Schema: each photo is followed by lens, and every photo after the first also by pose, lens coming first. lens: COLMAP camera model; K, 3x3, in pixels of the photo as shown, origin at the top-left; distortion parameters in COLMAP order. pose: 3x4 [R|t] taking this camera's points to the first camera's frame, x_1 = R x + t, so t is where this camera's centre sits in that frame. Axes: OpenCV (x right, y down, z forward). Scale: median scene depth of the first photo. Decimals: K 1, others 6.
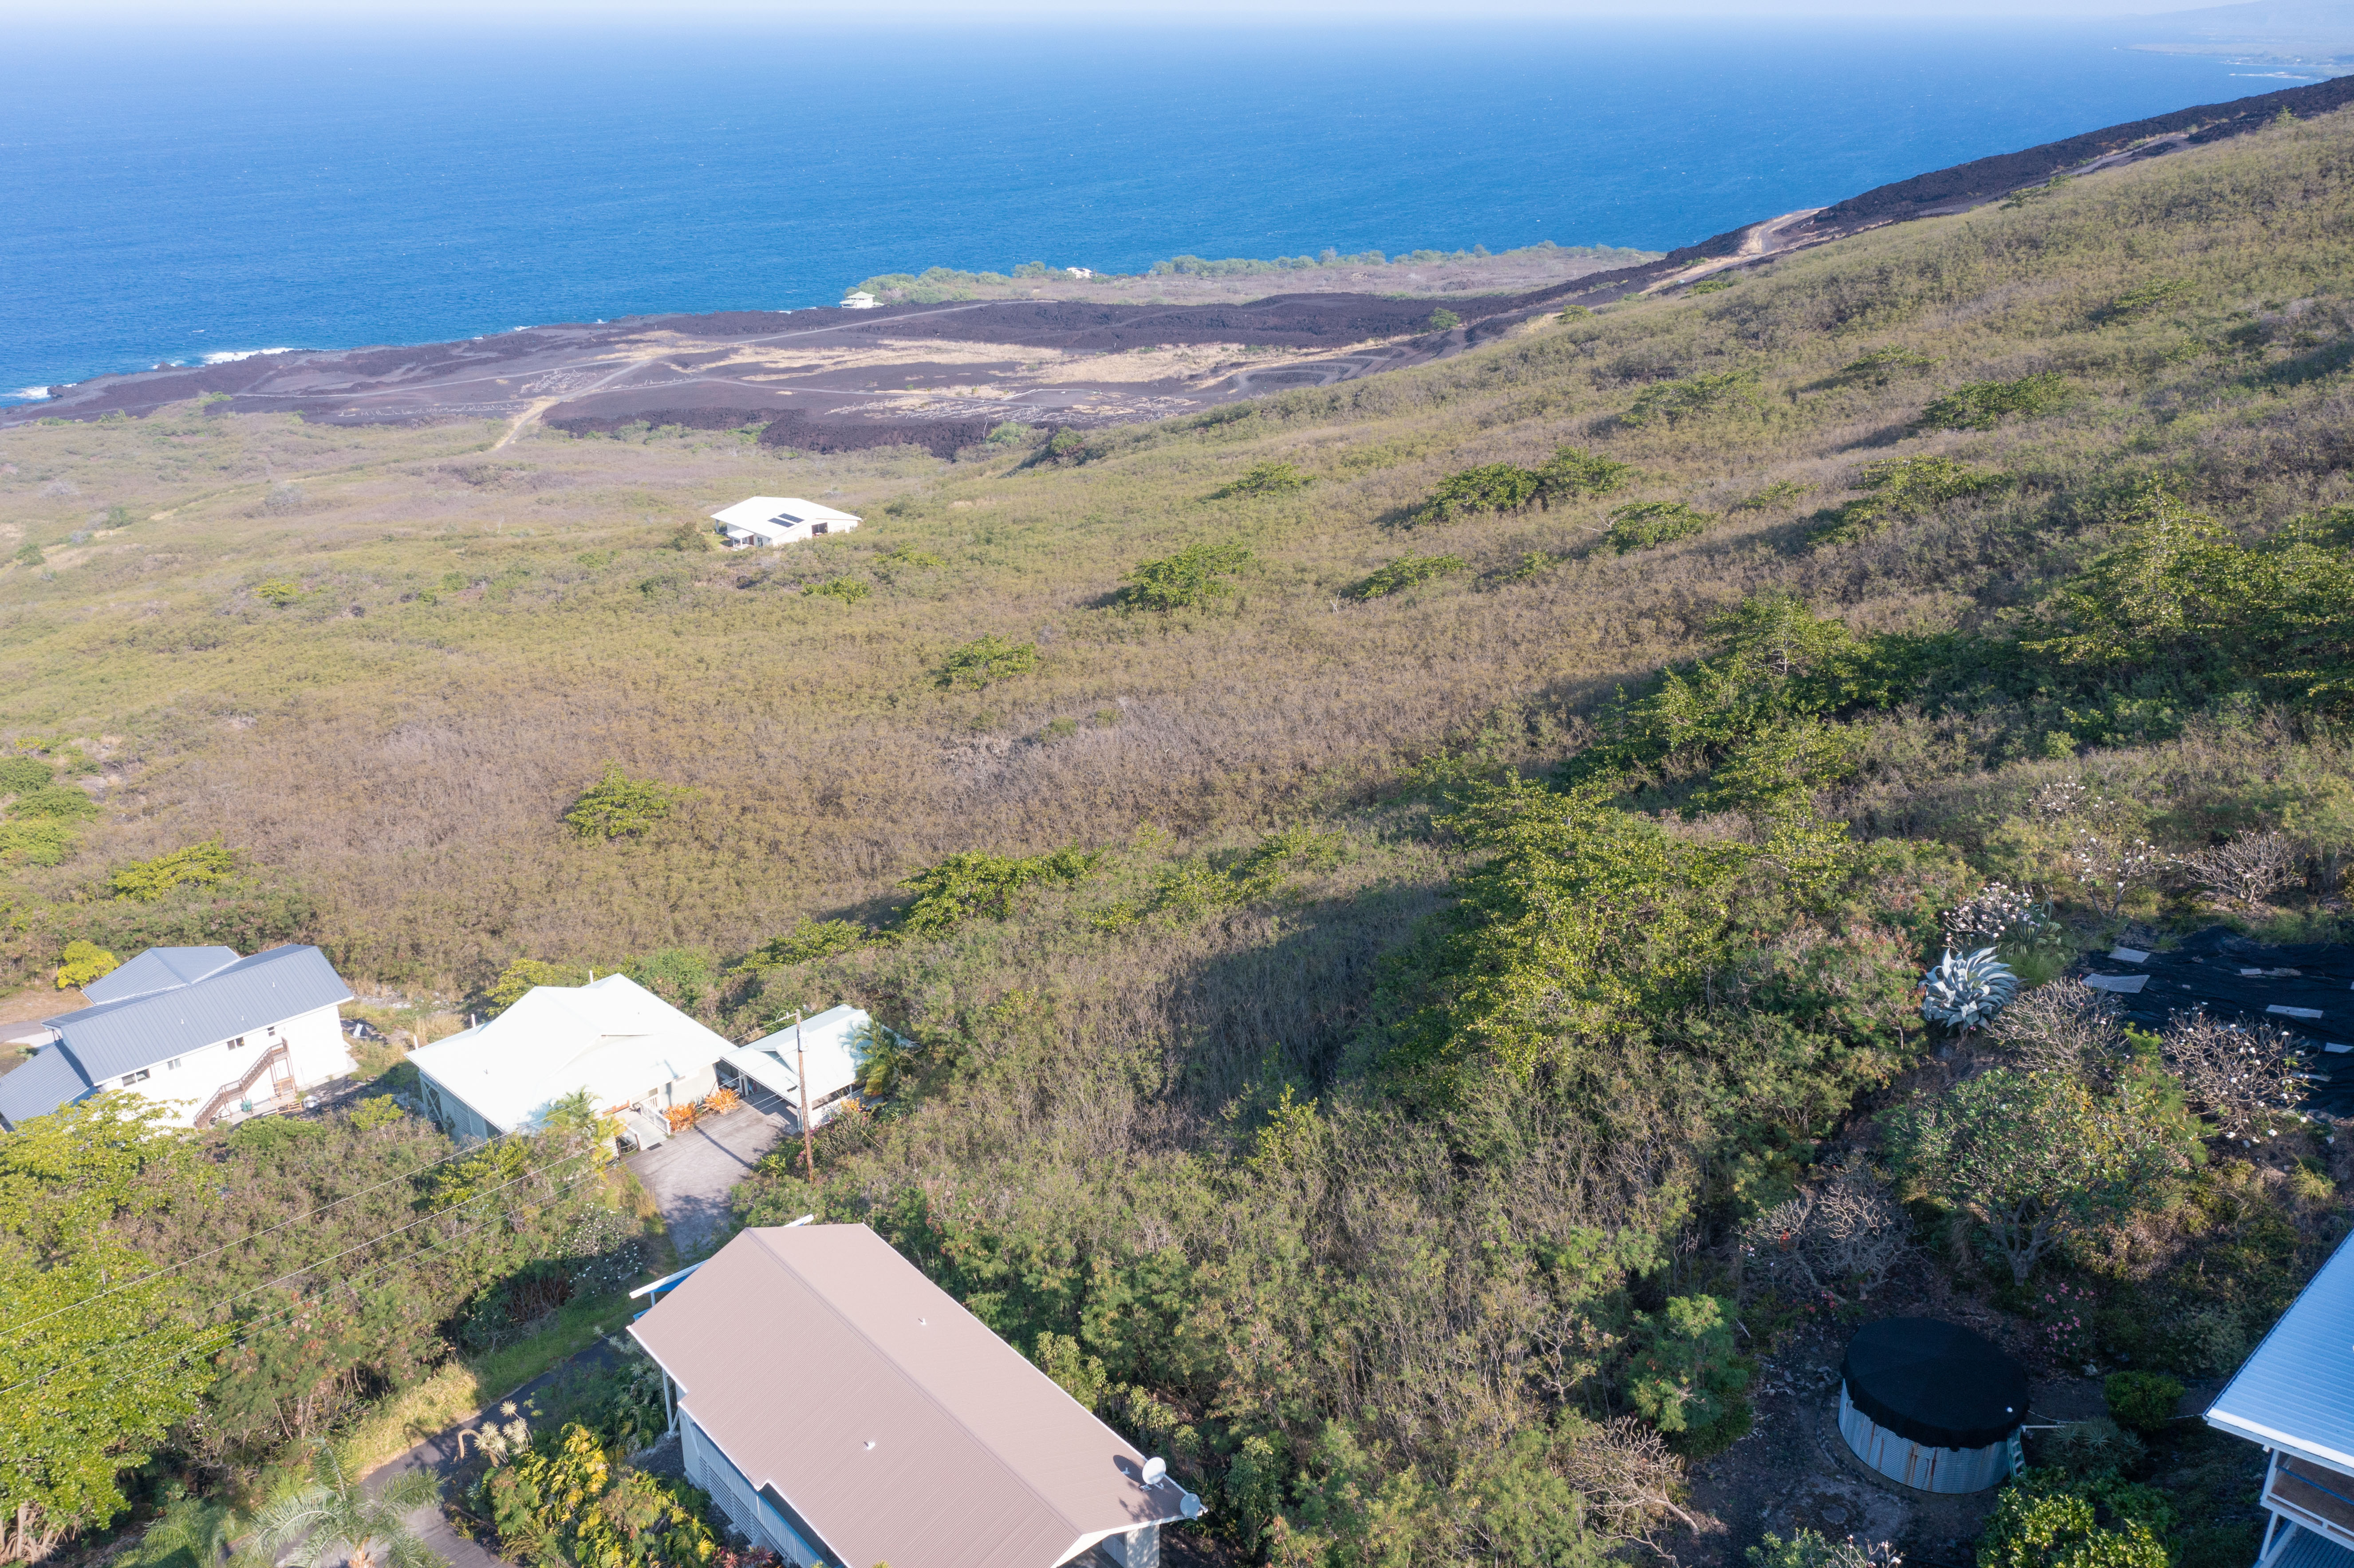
lens RADIAL K [[1926.7, 0, 1178.8], [0, 1926.7, 774.9], [0, 0, 1]] dist [-0.006816, 0.016133]
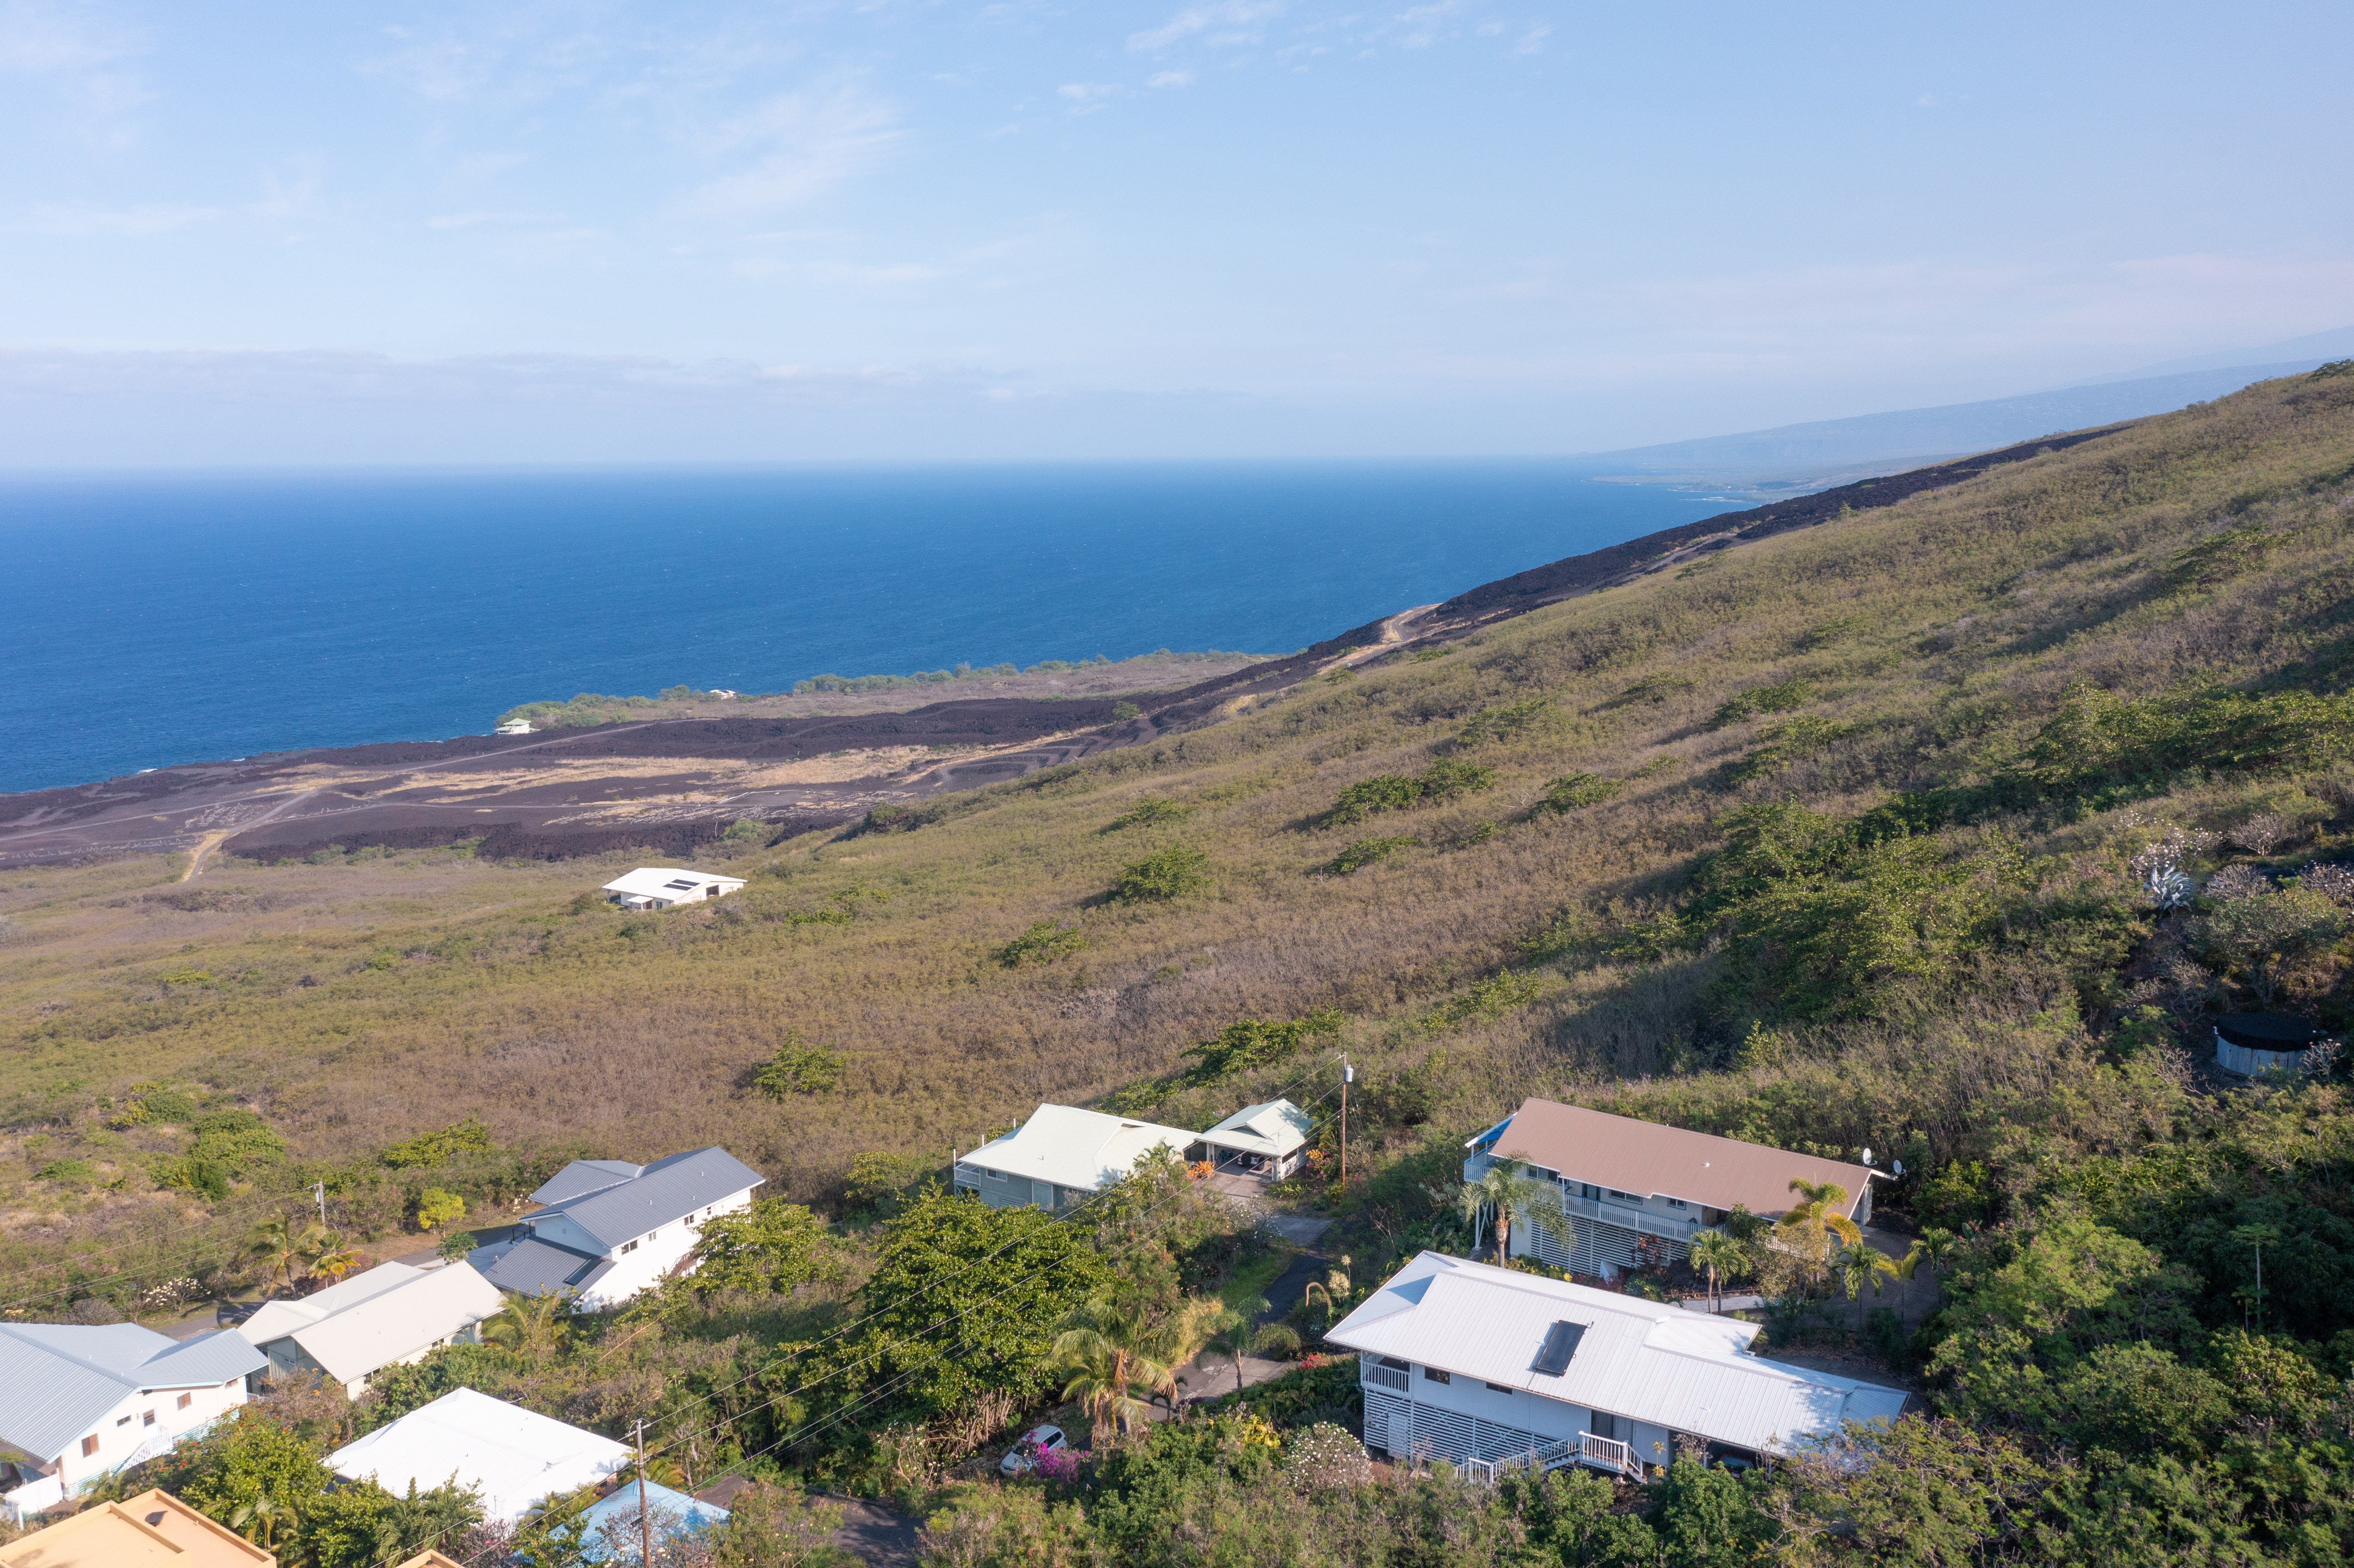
lens RADIAL K [[1926.7, 0, 1178.8], [0, 1926.7, 774.9], [0, 0, 1]] dist [-0.006816, 0.016133]
pose [[0.973513, -0.049111, 0.223294, -0.084538], [0.095623, 0.974593, -0.202546, 0.026804], [-0.207673, 0.218533, 0.953475, -0.052687]]
